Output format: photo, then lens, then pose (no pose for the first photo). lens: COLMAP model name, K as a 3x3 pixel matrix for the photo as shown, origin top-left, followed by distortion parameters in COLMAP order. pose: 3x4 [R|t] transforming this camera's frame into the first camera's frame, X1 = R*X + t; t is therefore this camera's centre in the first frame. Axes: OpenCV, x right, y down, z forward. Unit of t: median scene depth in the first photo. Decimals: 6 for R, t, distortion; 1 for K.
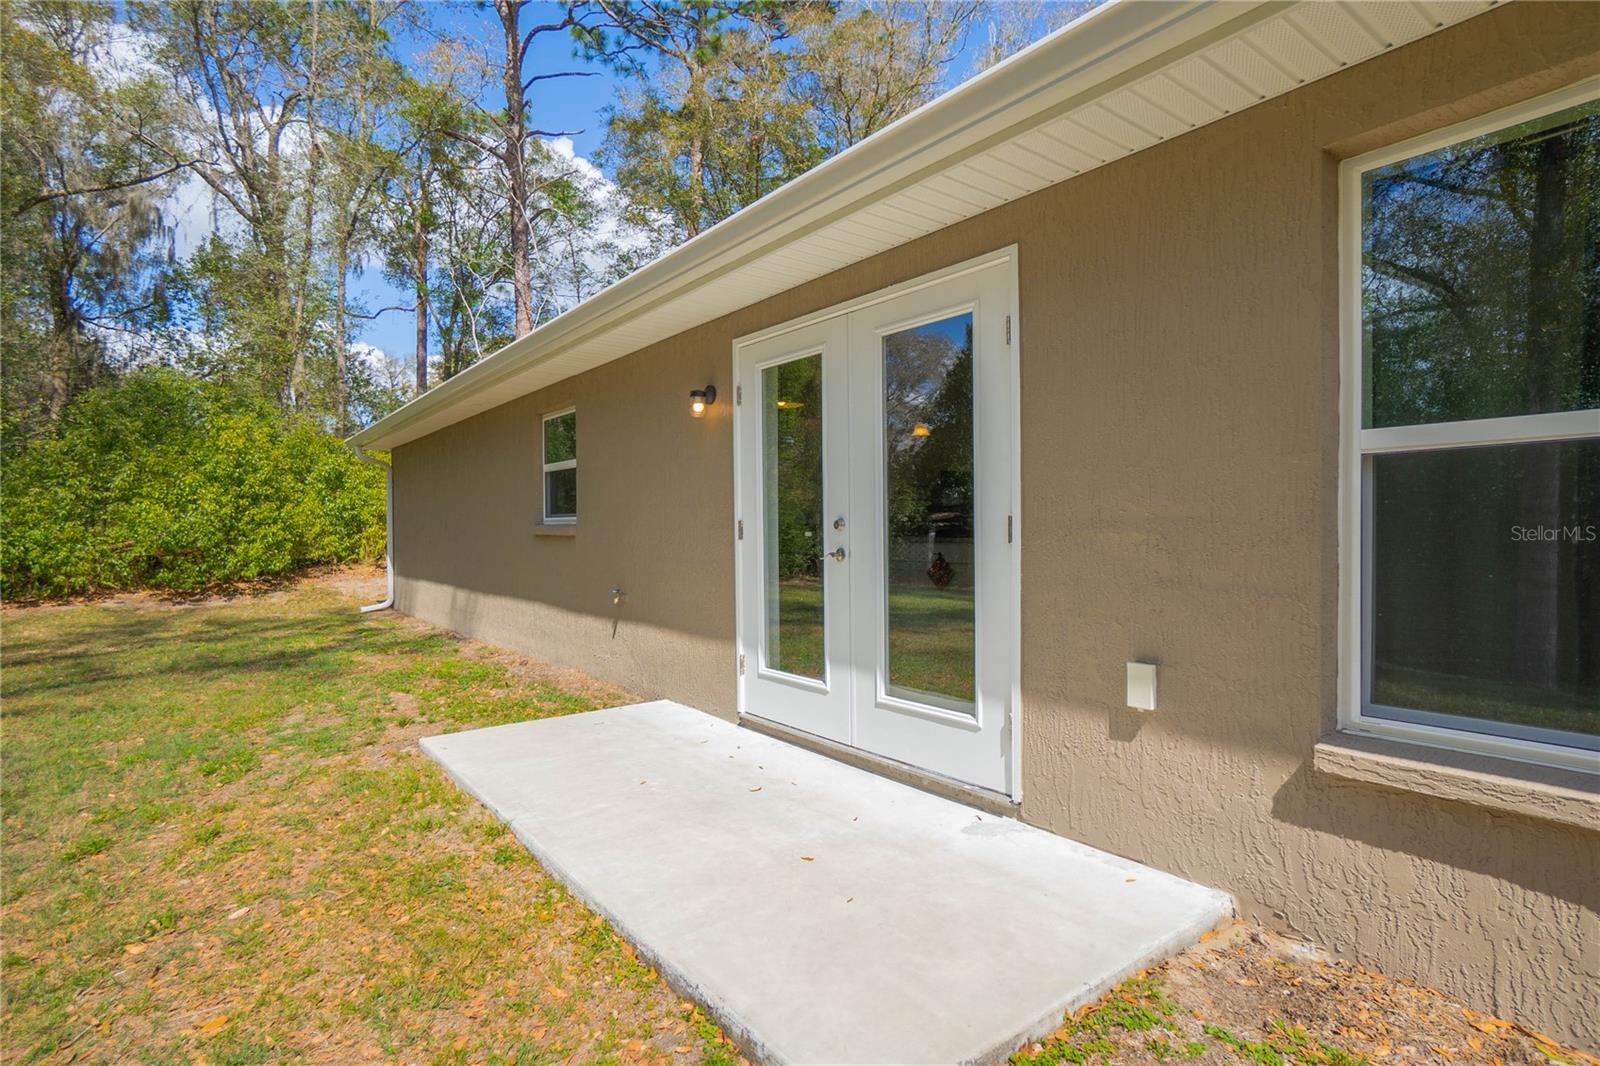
lens RADIAL K [[811.6, 0, 803.5], [0, 811.6, 536.0], [0, 0, 1]] dist [-0.031041, 0.000143]
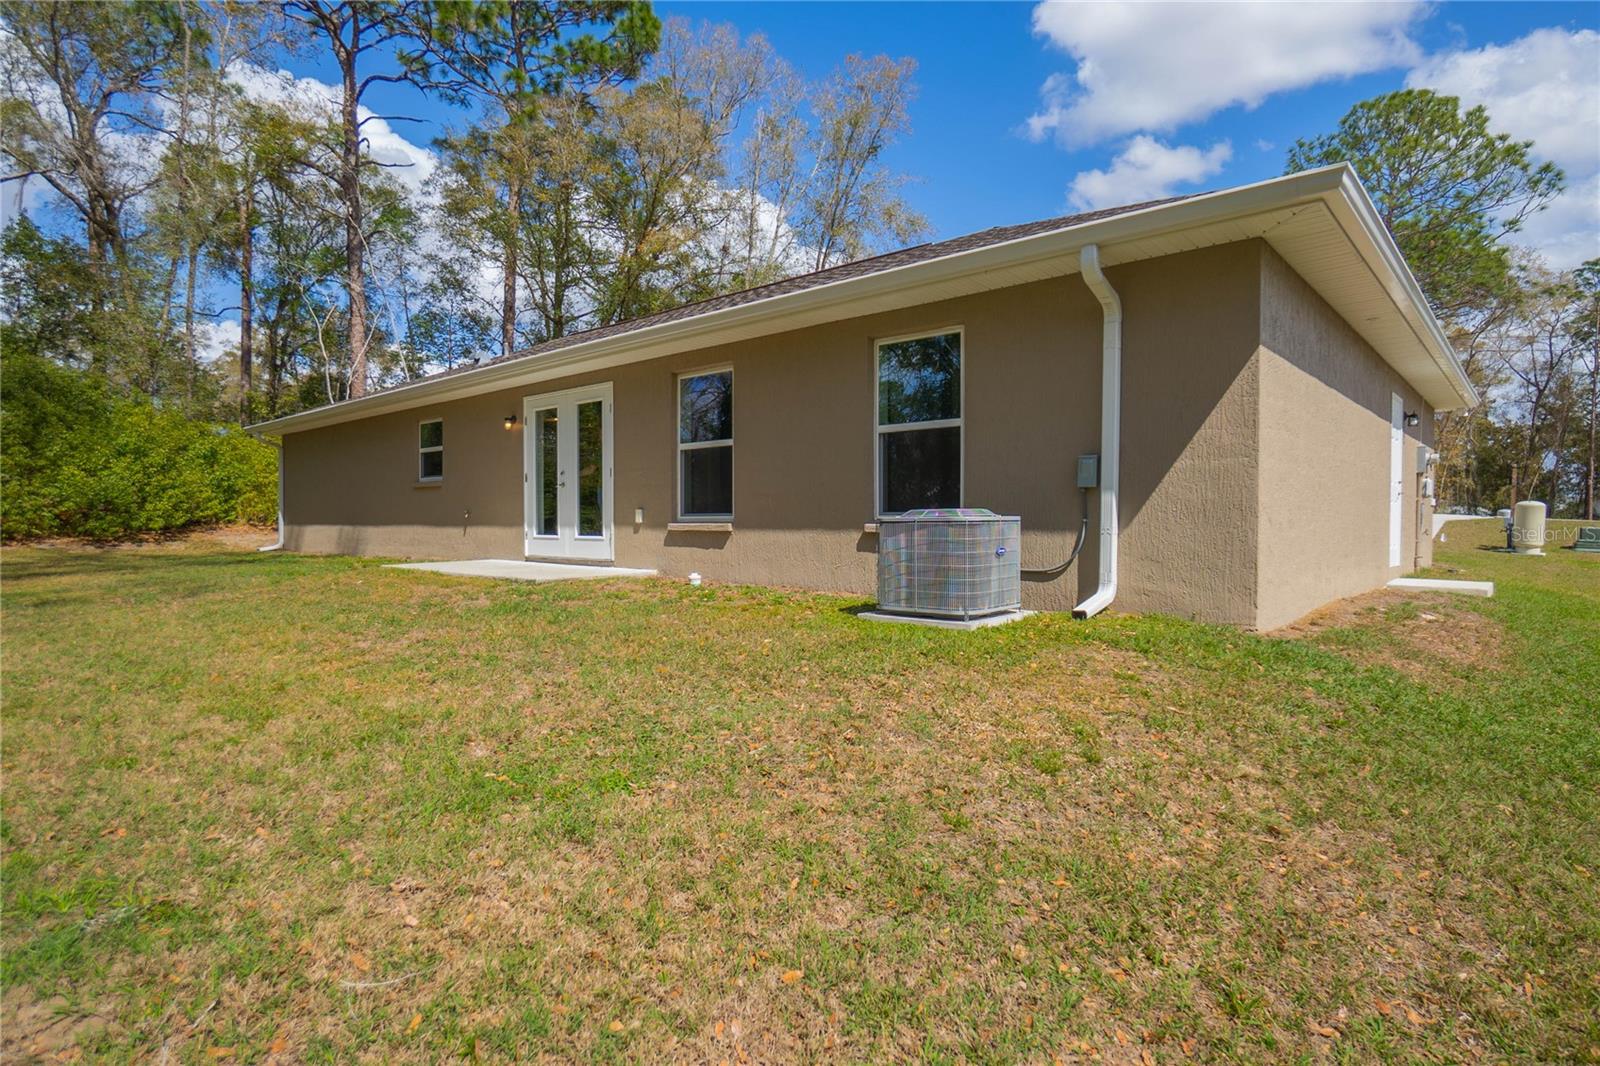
lens RADIAL K [[849.2, 0, 796.6], [0, 849.2, 540.7], [0, 0, 1]] dist [-0.040253, 0.027398]
pose [[0.981782, 0.008036, 0.189842, 0.154822], [-0.009225, 0.999943, 0.005382, 0.104653], [-0.189788, -0.007036, 0.981800, -1.060896]]
